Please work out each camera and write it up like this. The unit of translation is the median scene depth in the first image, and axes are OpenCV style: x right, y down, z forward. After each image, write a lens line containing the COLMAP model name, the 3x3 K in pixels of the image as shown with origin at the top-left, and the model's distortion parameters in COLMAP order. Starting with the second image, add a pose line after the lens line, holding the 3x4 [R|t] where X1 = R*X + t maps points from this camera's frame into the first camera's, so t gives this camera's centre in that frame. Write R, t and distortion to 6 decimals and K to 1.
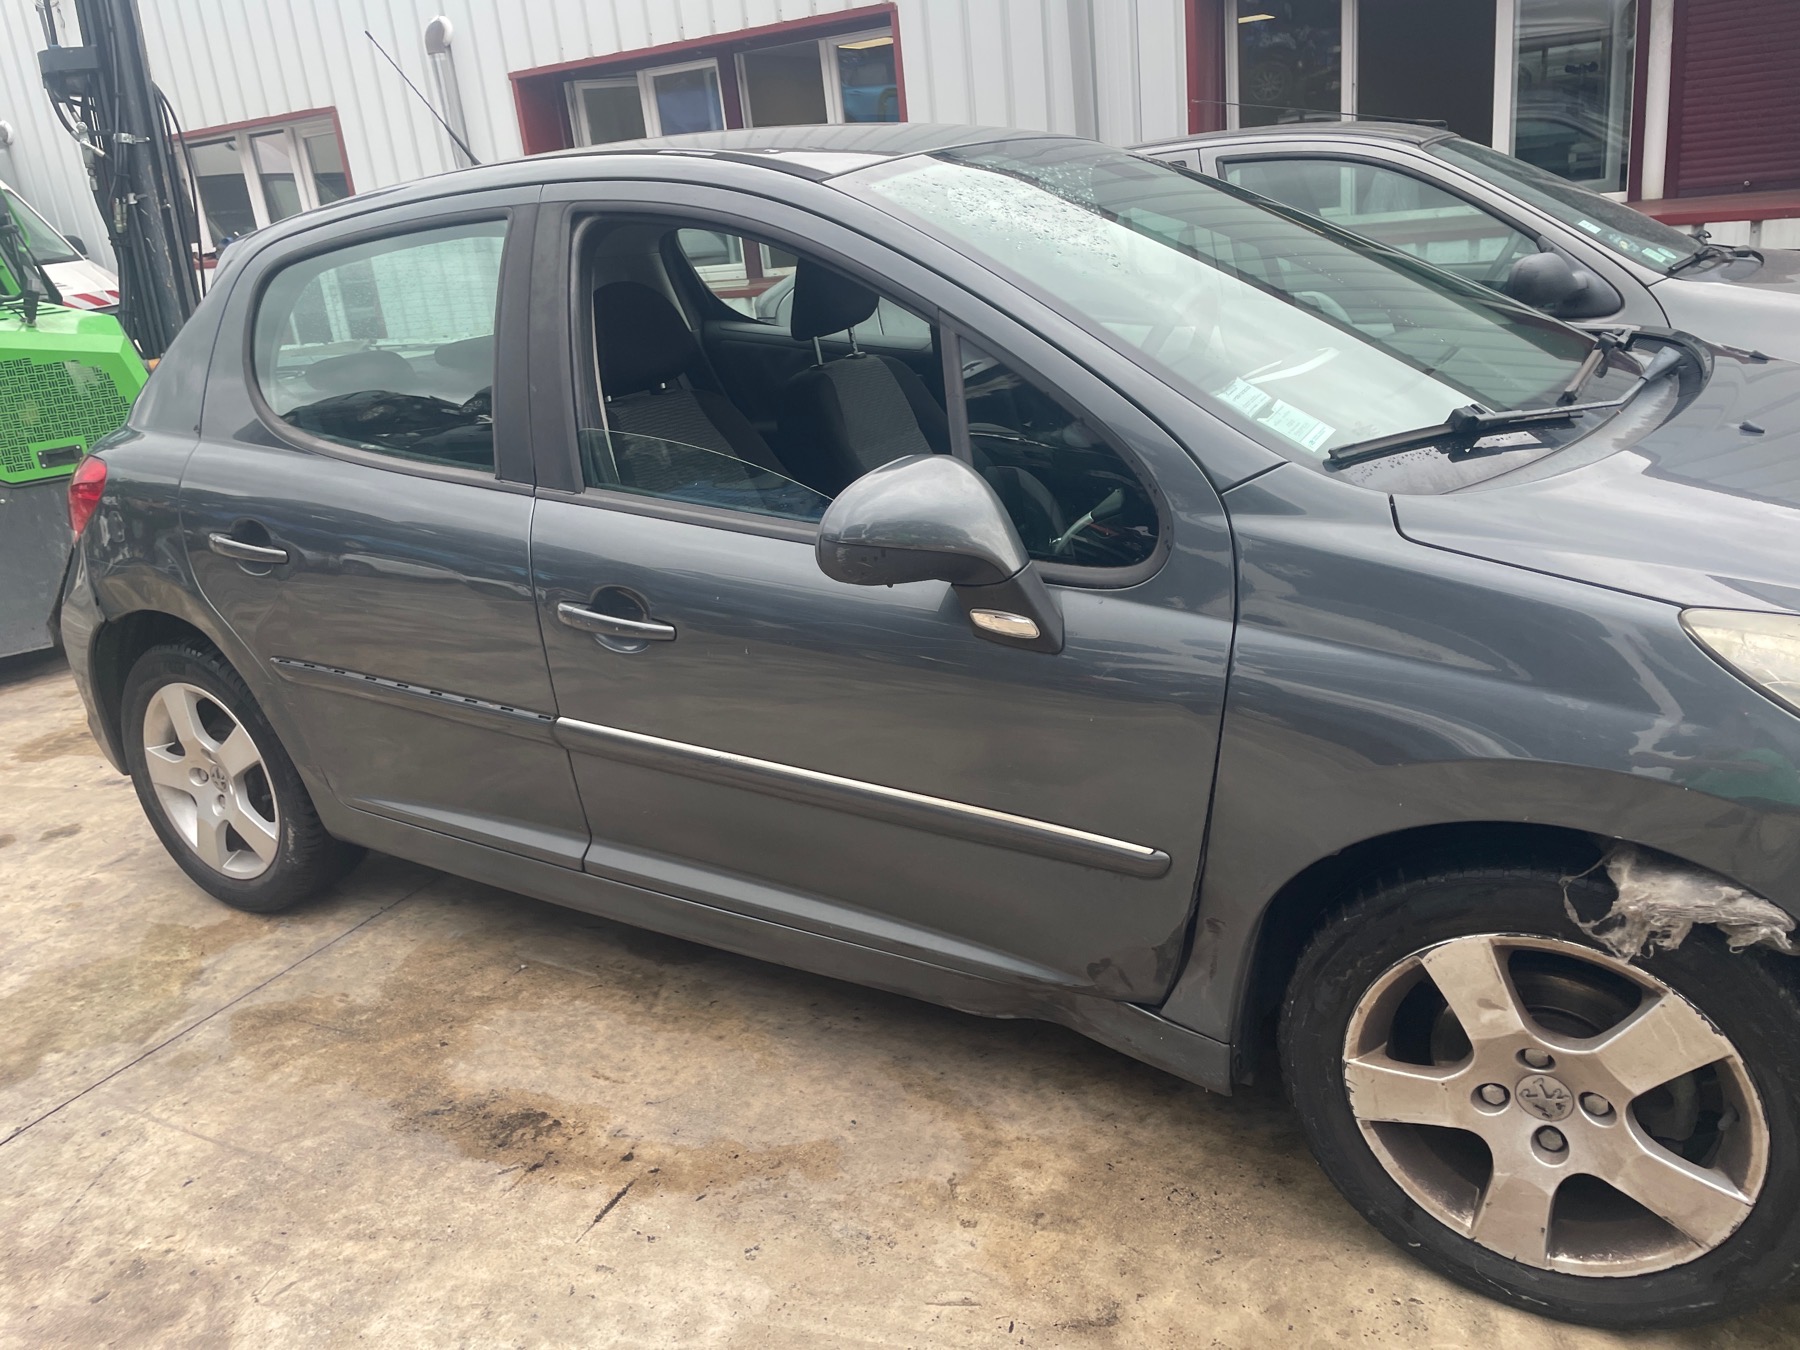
lens RADIAL K [[1358.0, 0, 887.9], [0, 1358.0, 658.4], [0, 0, 1]] dist [0.069702, -0.089011]
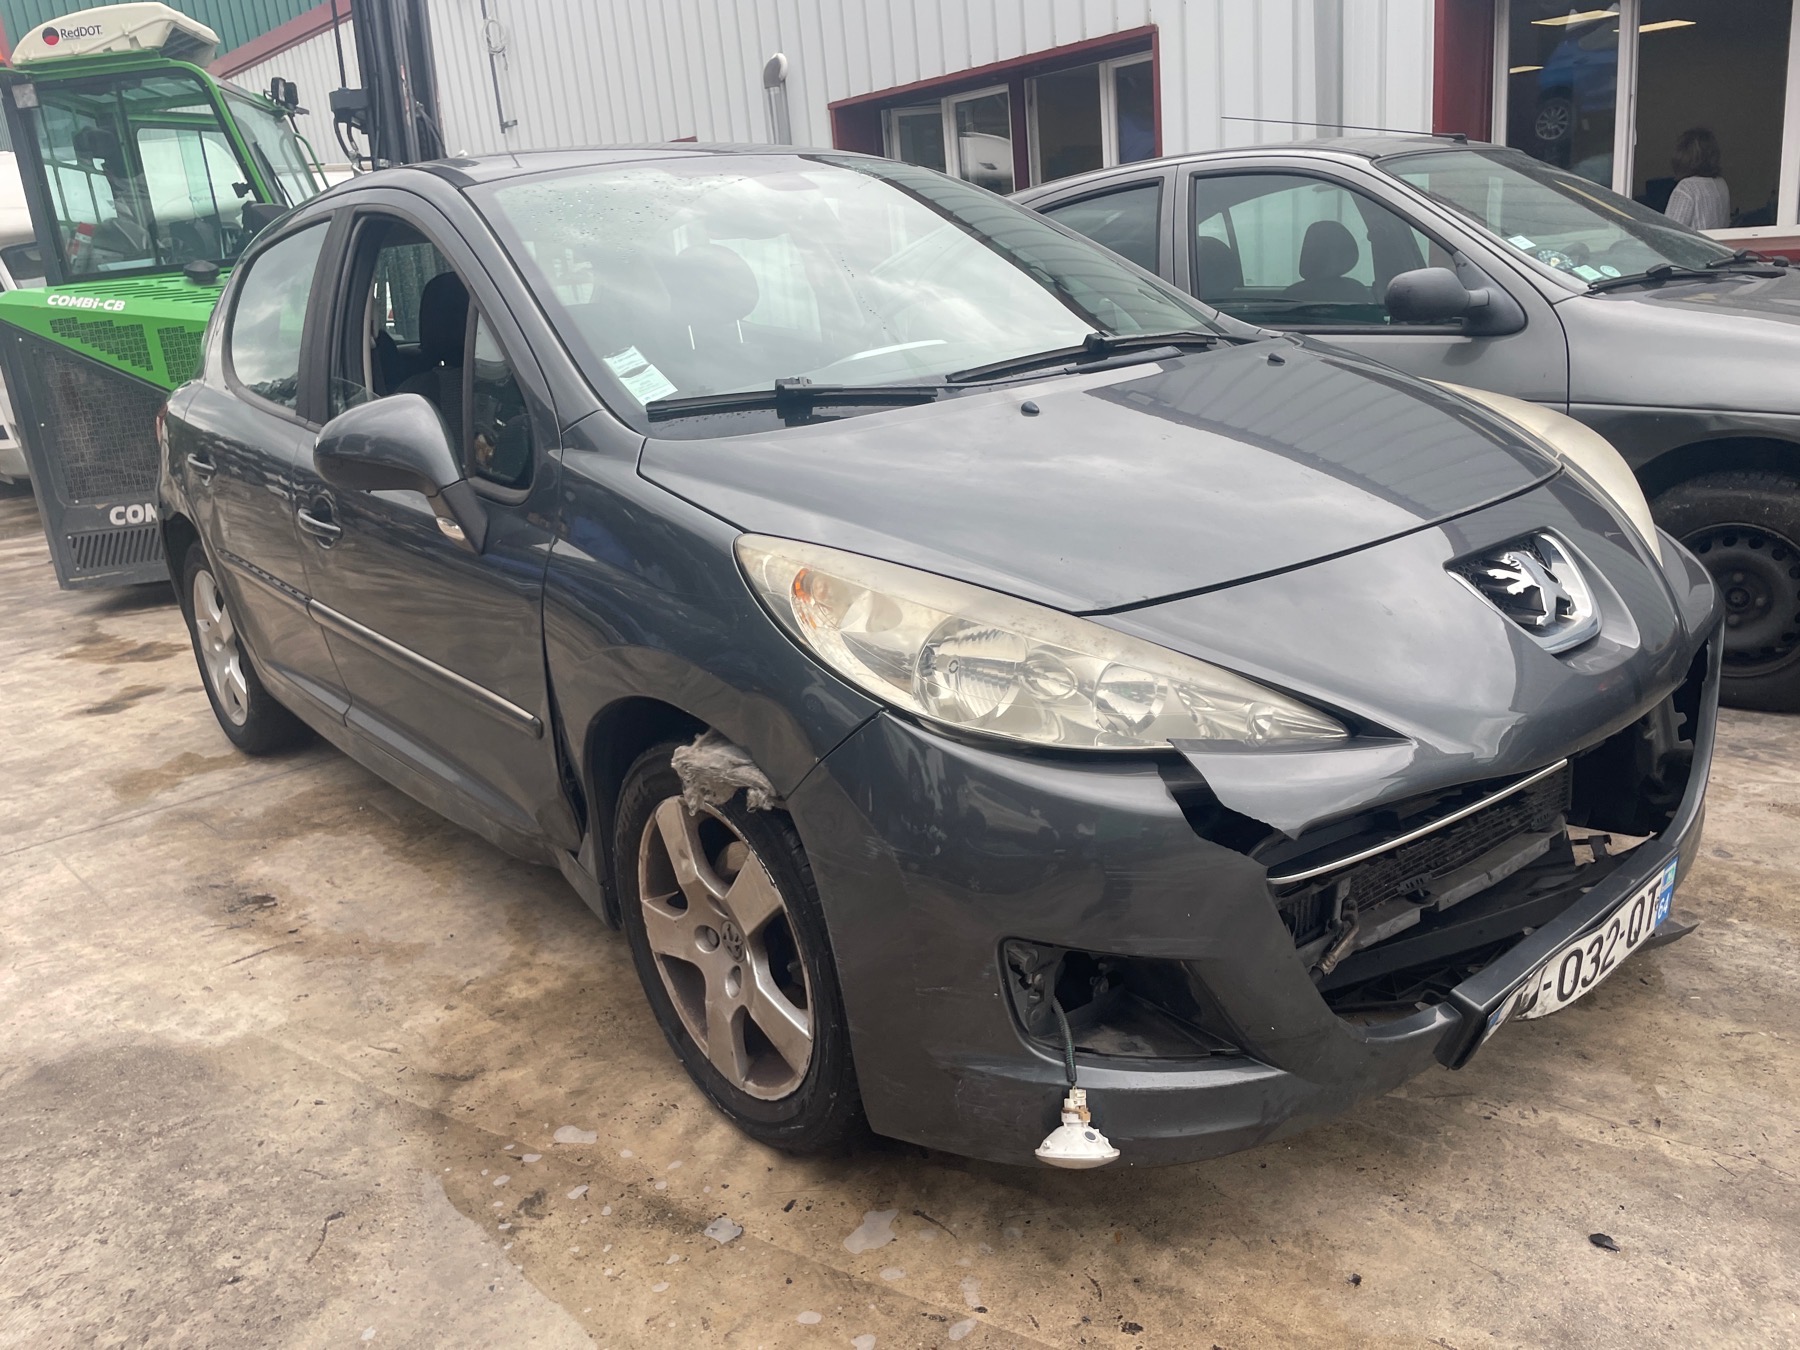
lens RADIAL K [[1358.0, 0, 892.6], [0, 1358.0, 677.3], [0, 0, 1]] dist [0.069702, -0.089011]
pose [[0.946649, 0.107019, -0.303979, 0.756700], [-0.107895, 0.994064, 0.013963, 0.043060], [0.303669, 0.019580, 0.952576, -0.088402]]
